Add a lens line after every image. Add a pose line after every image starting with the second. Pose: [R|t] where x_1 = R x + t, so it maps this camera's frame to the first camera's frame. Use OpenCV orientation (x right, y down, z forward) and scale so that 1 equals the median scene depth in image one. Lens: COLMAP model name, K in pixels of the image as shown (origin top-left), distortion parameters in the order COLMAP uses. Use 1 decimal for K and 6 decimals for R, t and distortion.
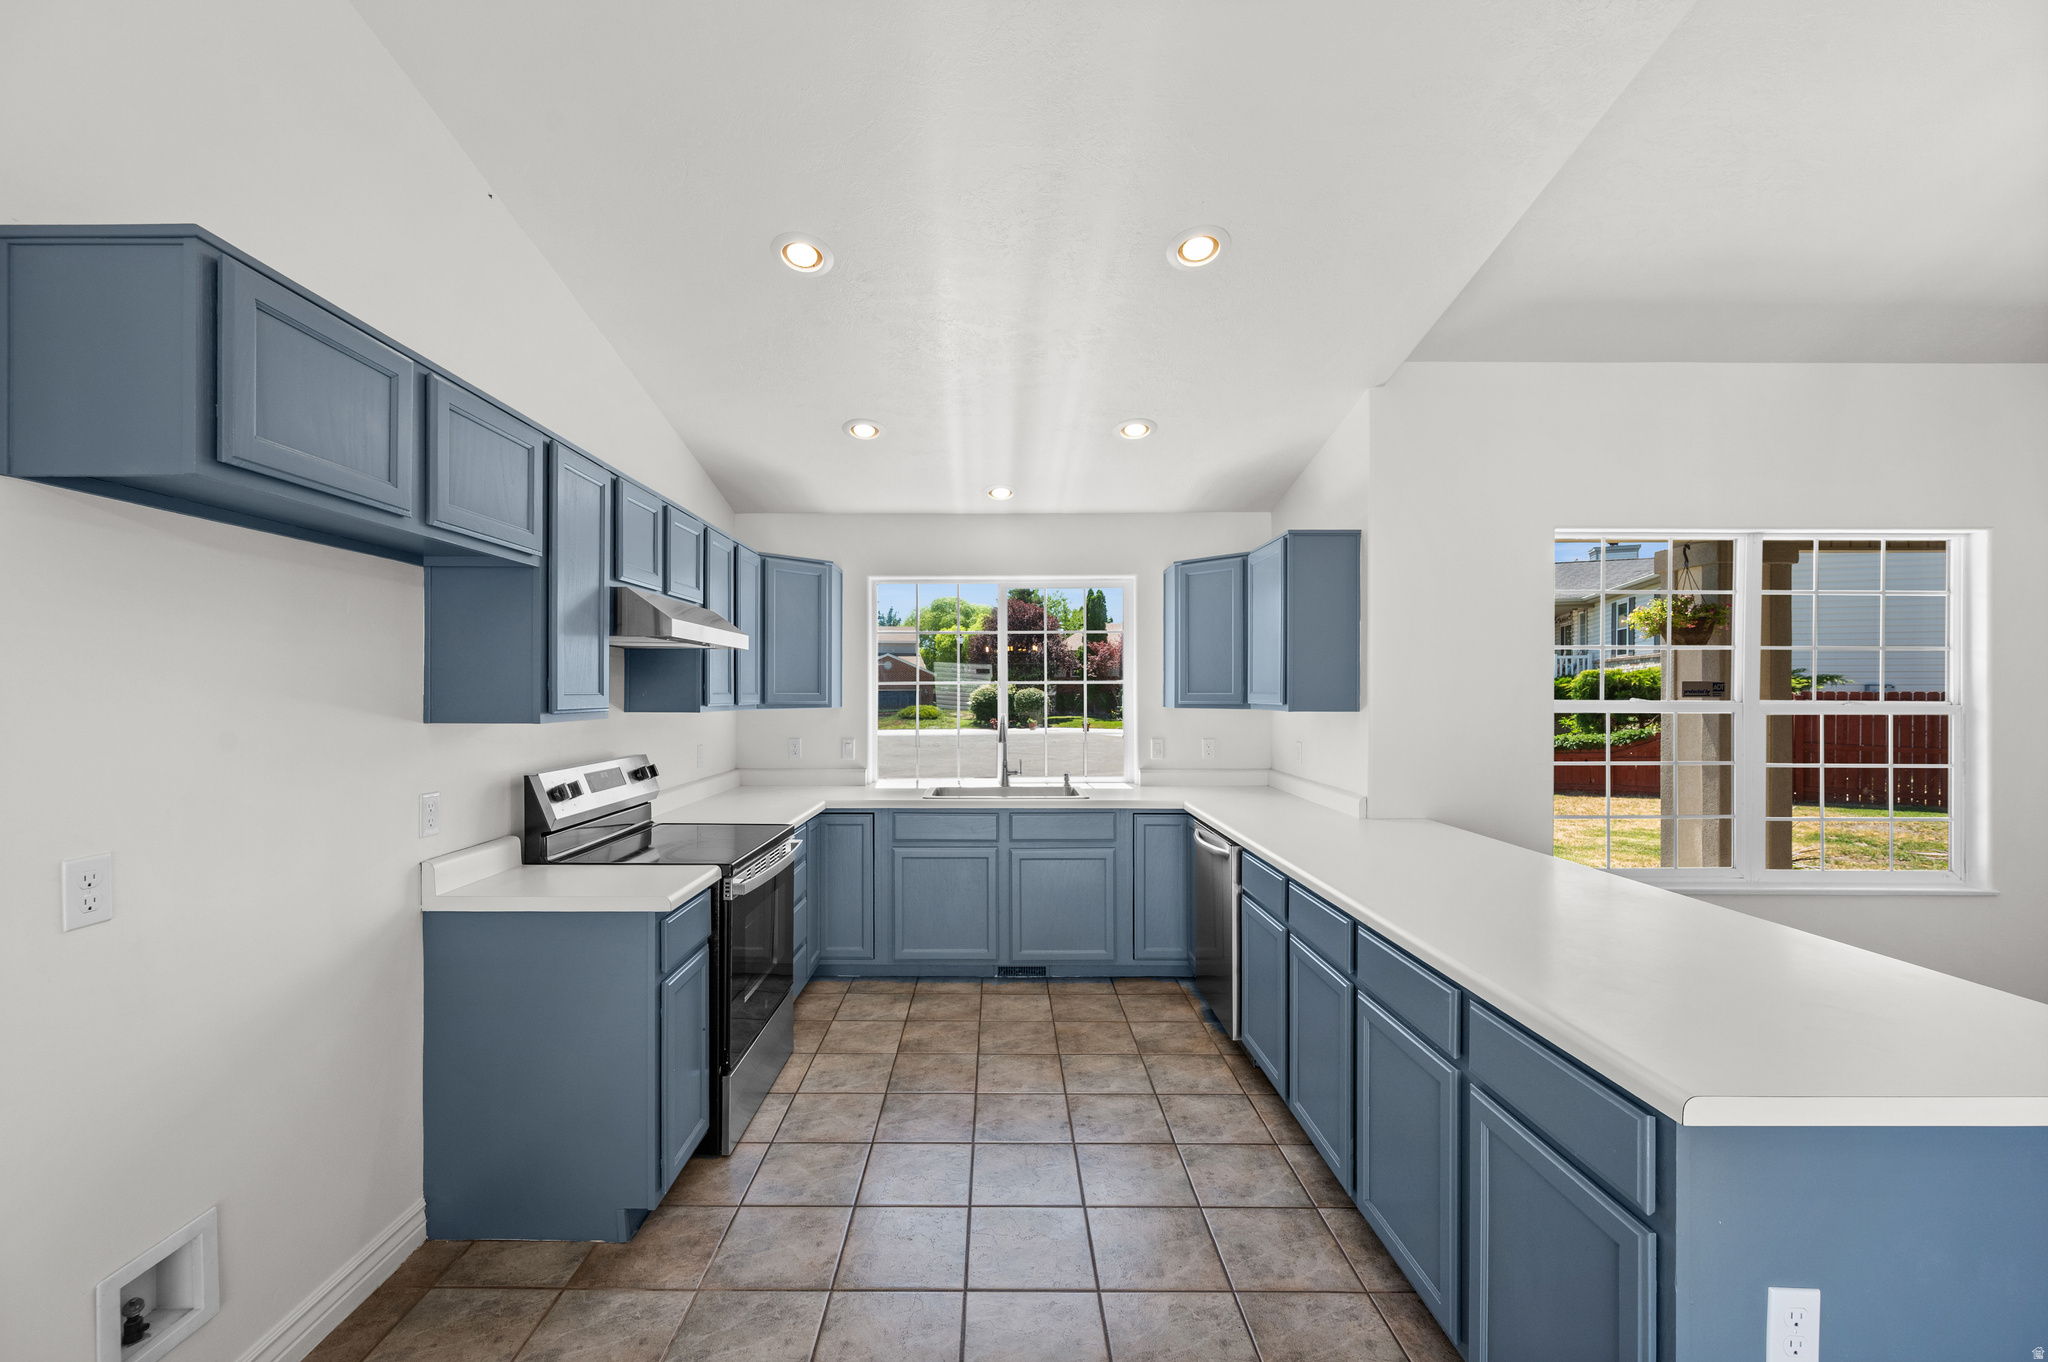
lens RADIAL K [[813.7, 0, 989.0], [0, 813.7, 695.3], [0, 0, 1]] dist [0.000297, -0.000549]
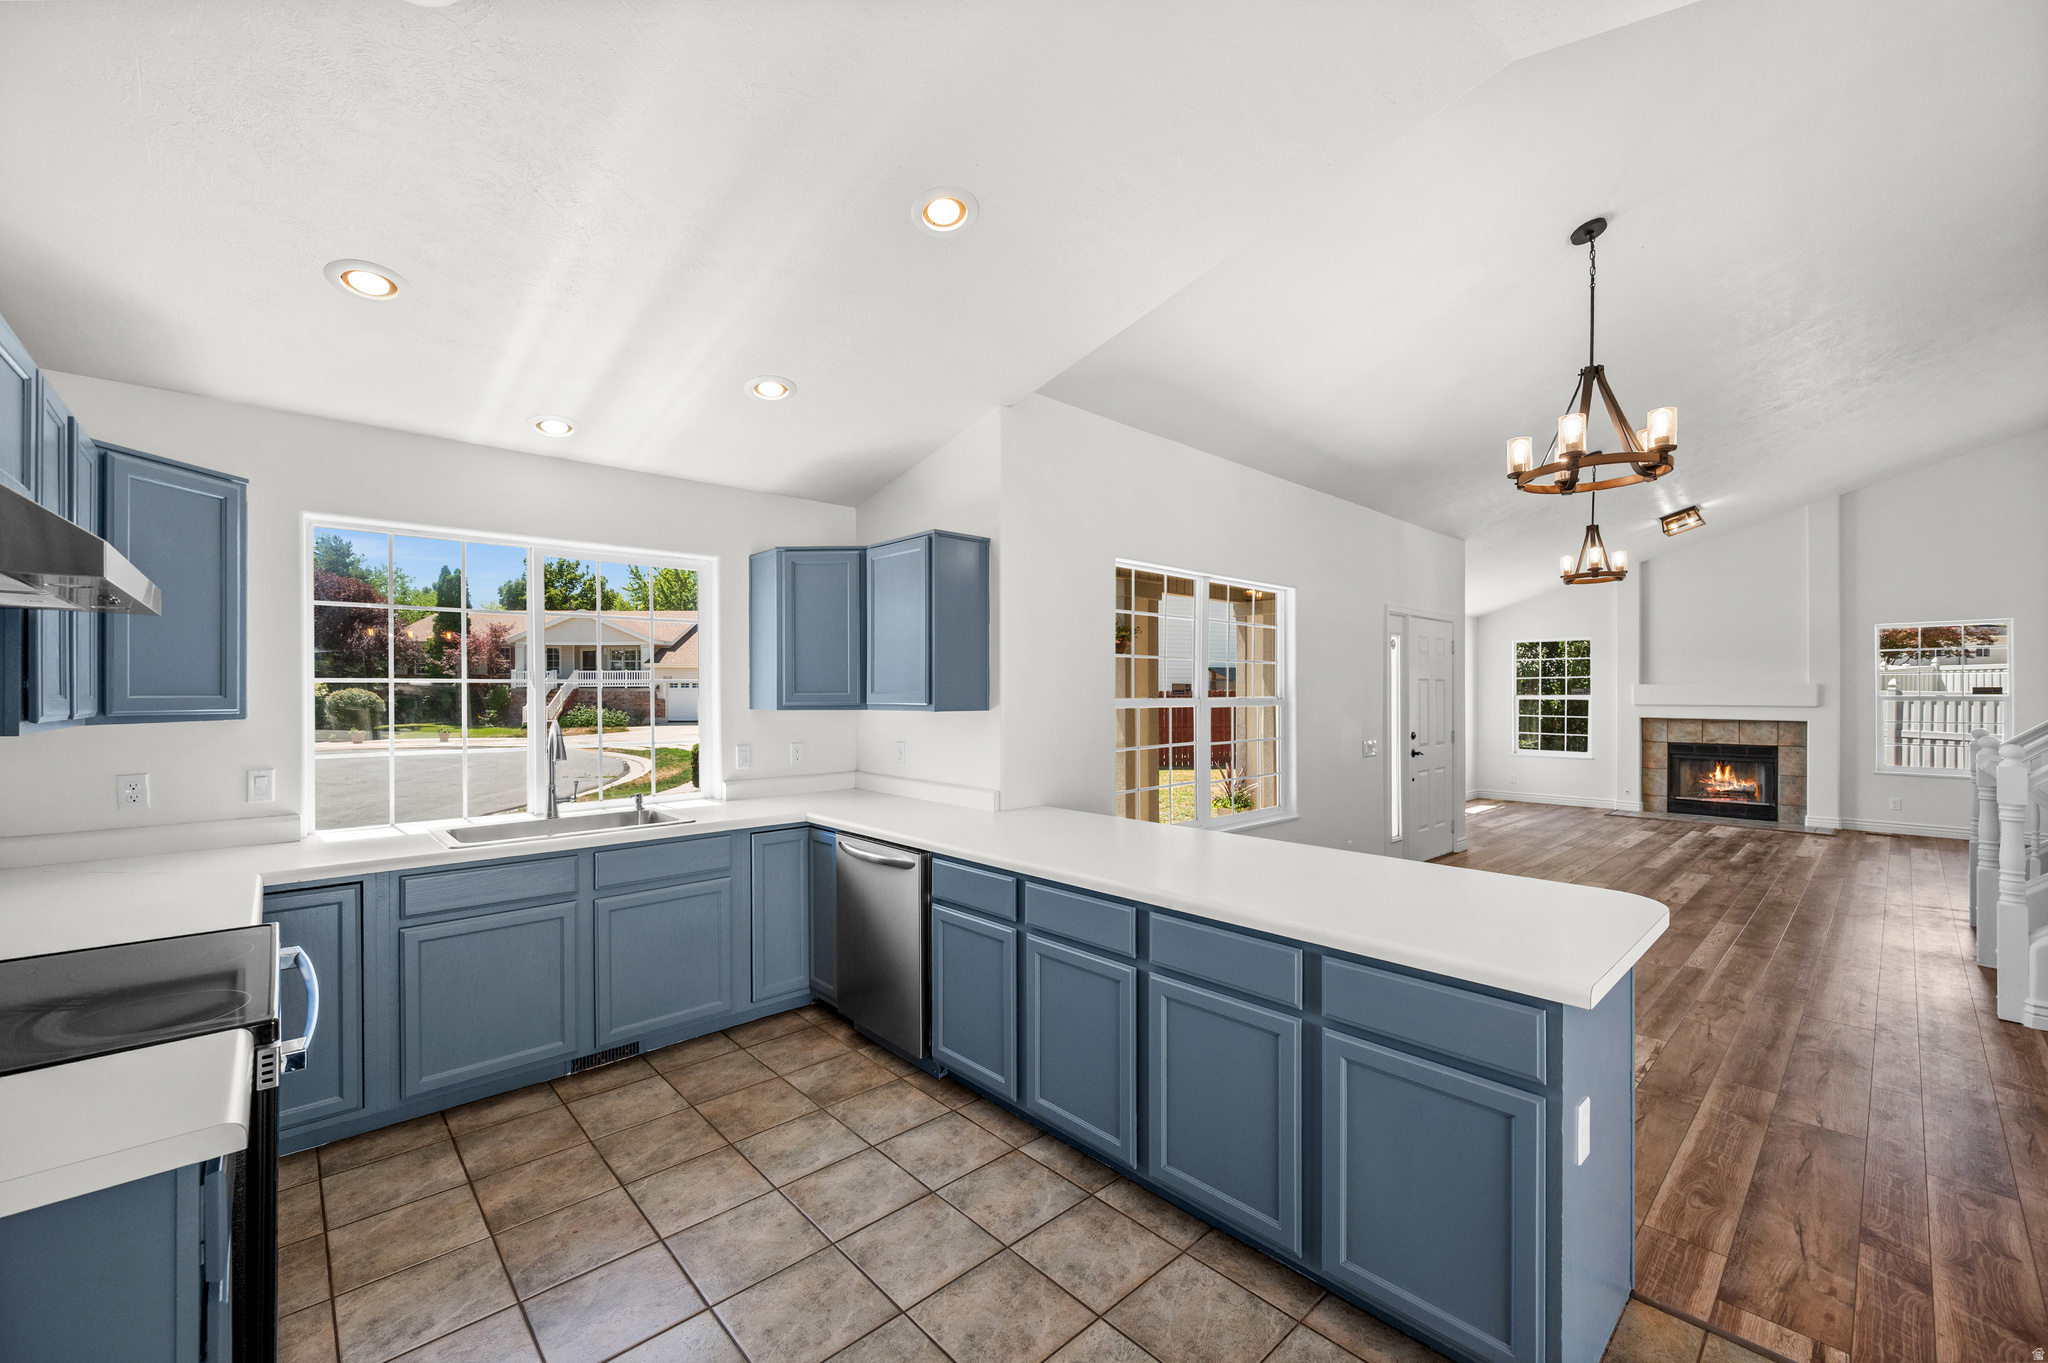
lens RADIAL K [[813.7, 0, 1030.6], [0, 813.7, 694.2], [0, 0, 1]] dist [0.000297, -0.000549]
pose [[0.728543, -0.003849, 0.684990, -0.212780], [0.005379, 0.999986, -0.000102, -0.000375], [-0.684979, 0.003759, 0.728553, 0.182900]]
